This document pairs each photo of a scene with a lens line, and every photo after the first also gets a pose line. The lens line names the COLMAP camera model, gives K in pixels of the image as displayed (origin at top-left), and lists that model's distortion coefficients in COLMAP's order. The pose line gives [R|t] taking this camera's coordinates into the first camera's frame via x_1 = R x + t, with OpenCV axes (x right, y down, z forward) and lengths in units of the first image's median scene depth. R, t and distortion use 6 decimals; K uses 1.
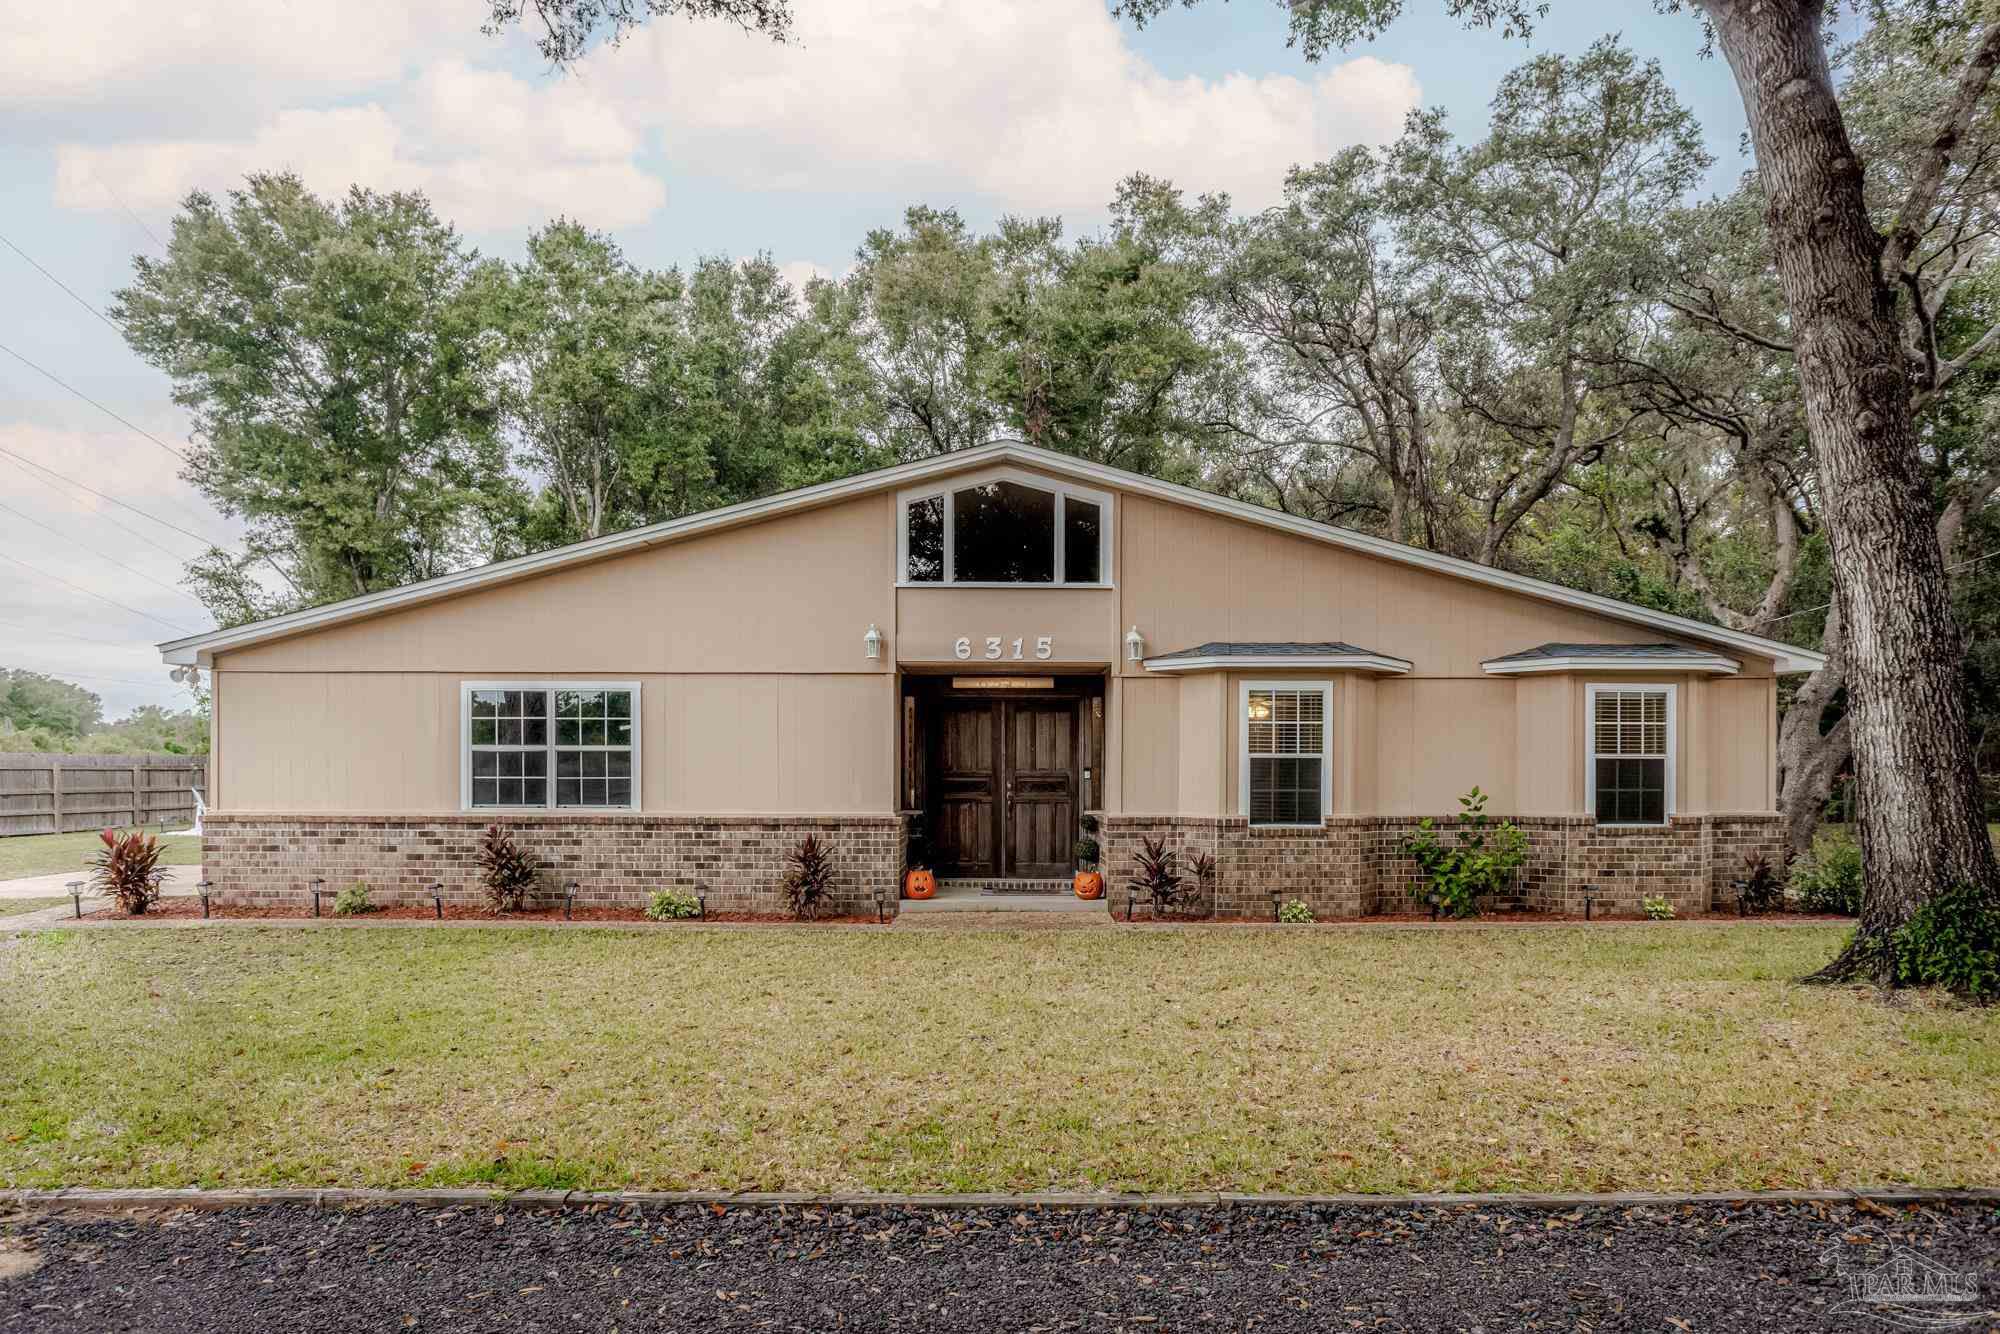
lens RADIAL K [[1152.9, 0, 992.7], [0, 1152.9, 764.5], [0, 0, 1]] dist [-0.023074, 0.002235]
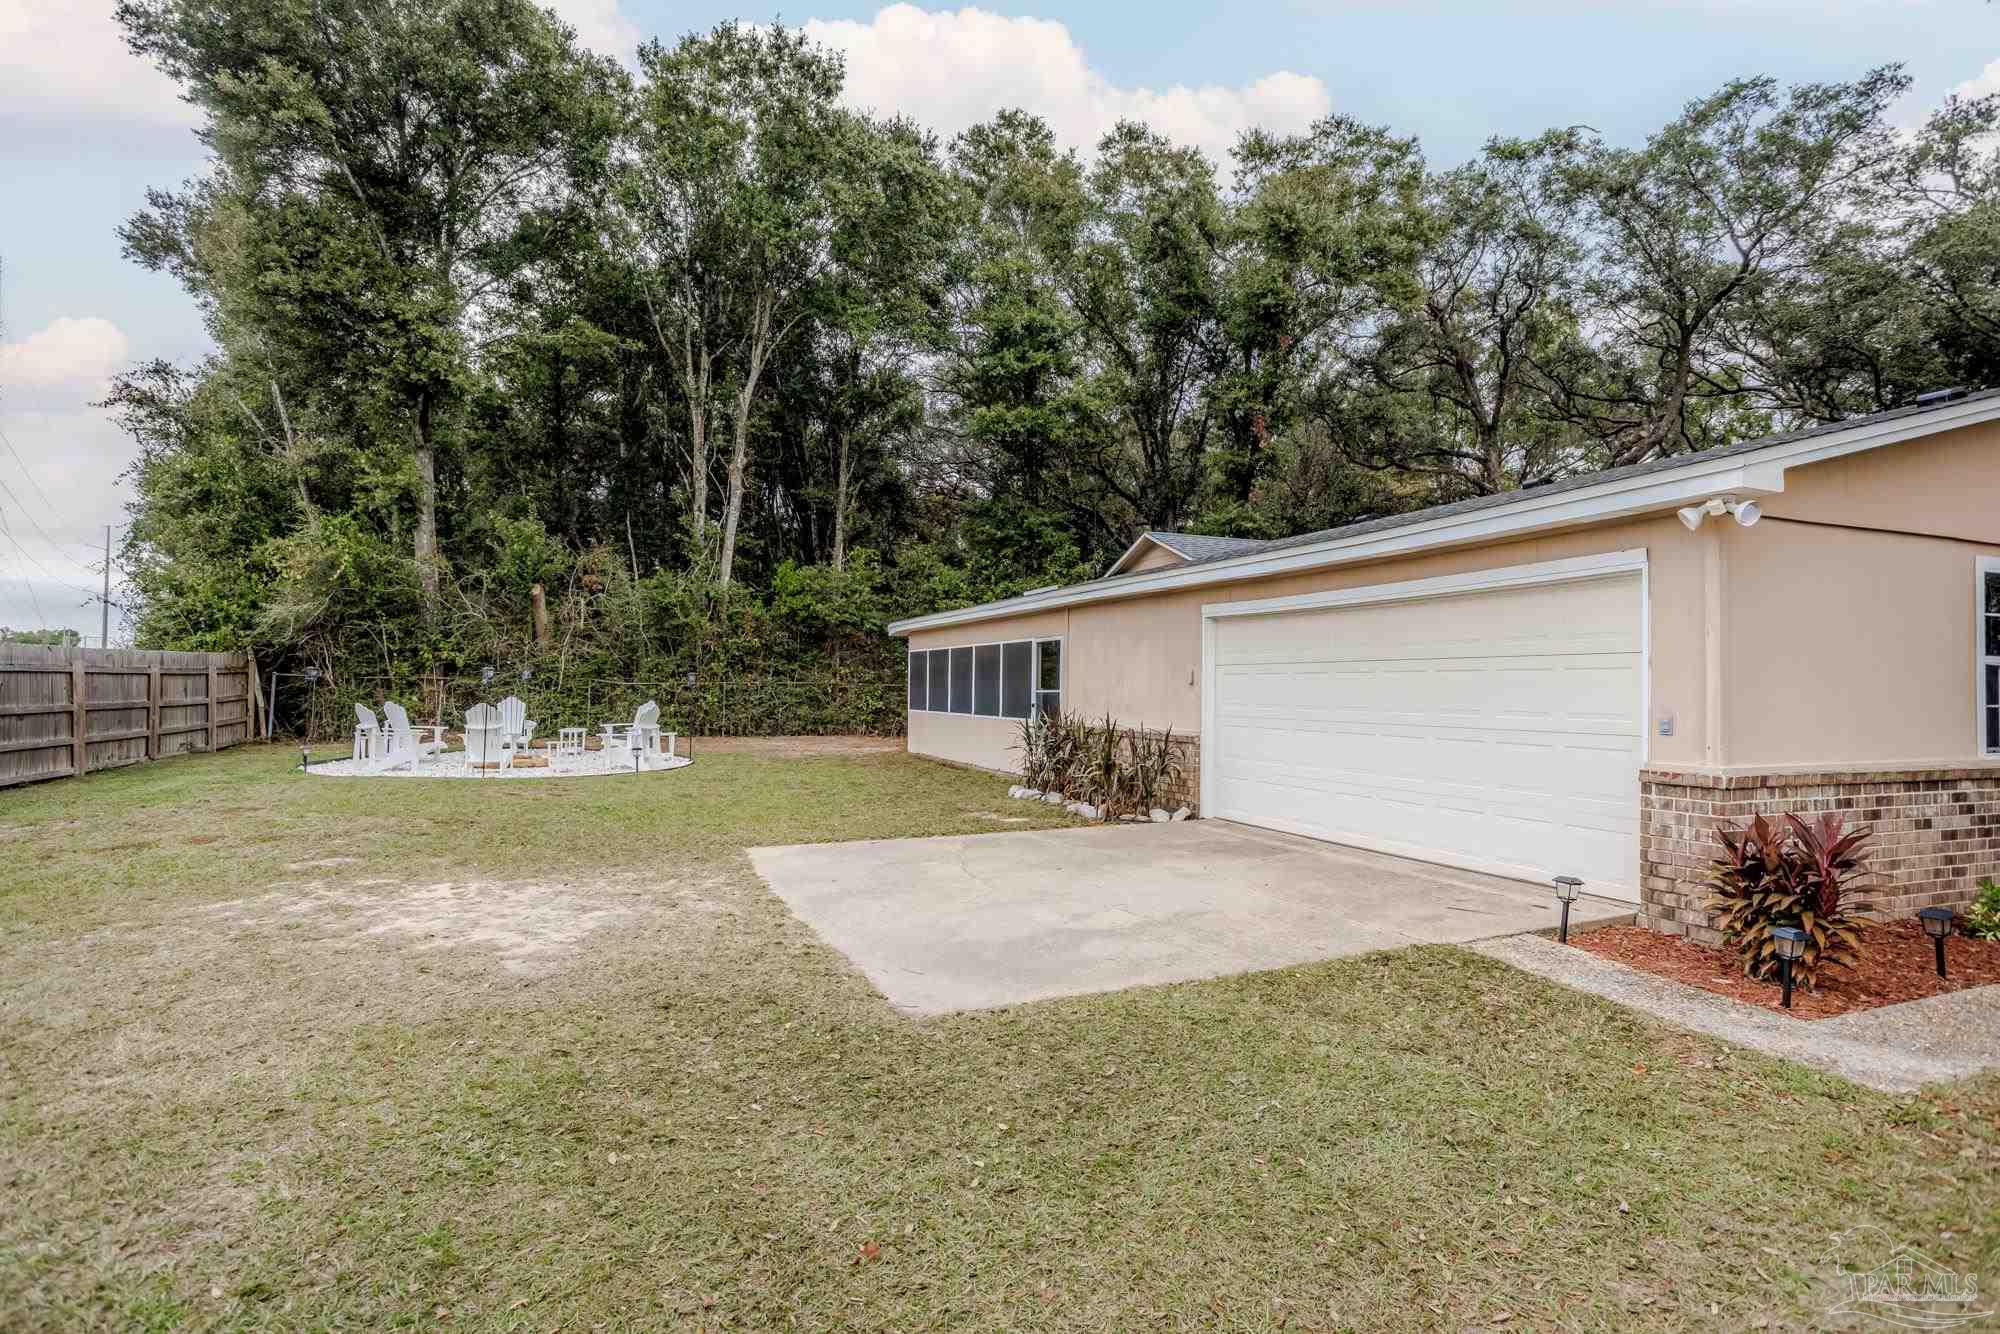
lens RADIAL K [[998.7, 0, 998.4], [0, 998.7, 669.6], [0, 0, 1]] dist [-0.002448, -0.000176]
pose [[0.936006, 0.015548, 0.351640, -1.162659], [-0.013086, 0.999870, -0.009376, 0.003291], [-0.351740, 0.004174, 0.936088, 0.671663]]
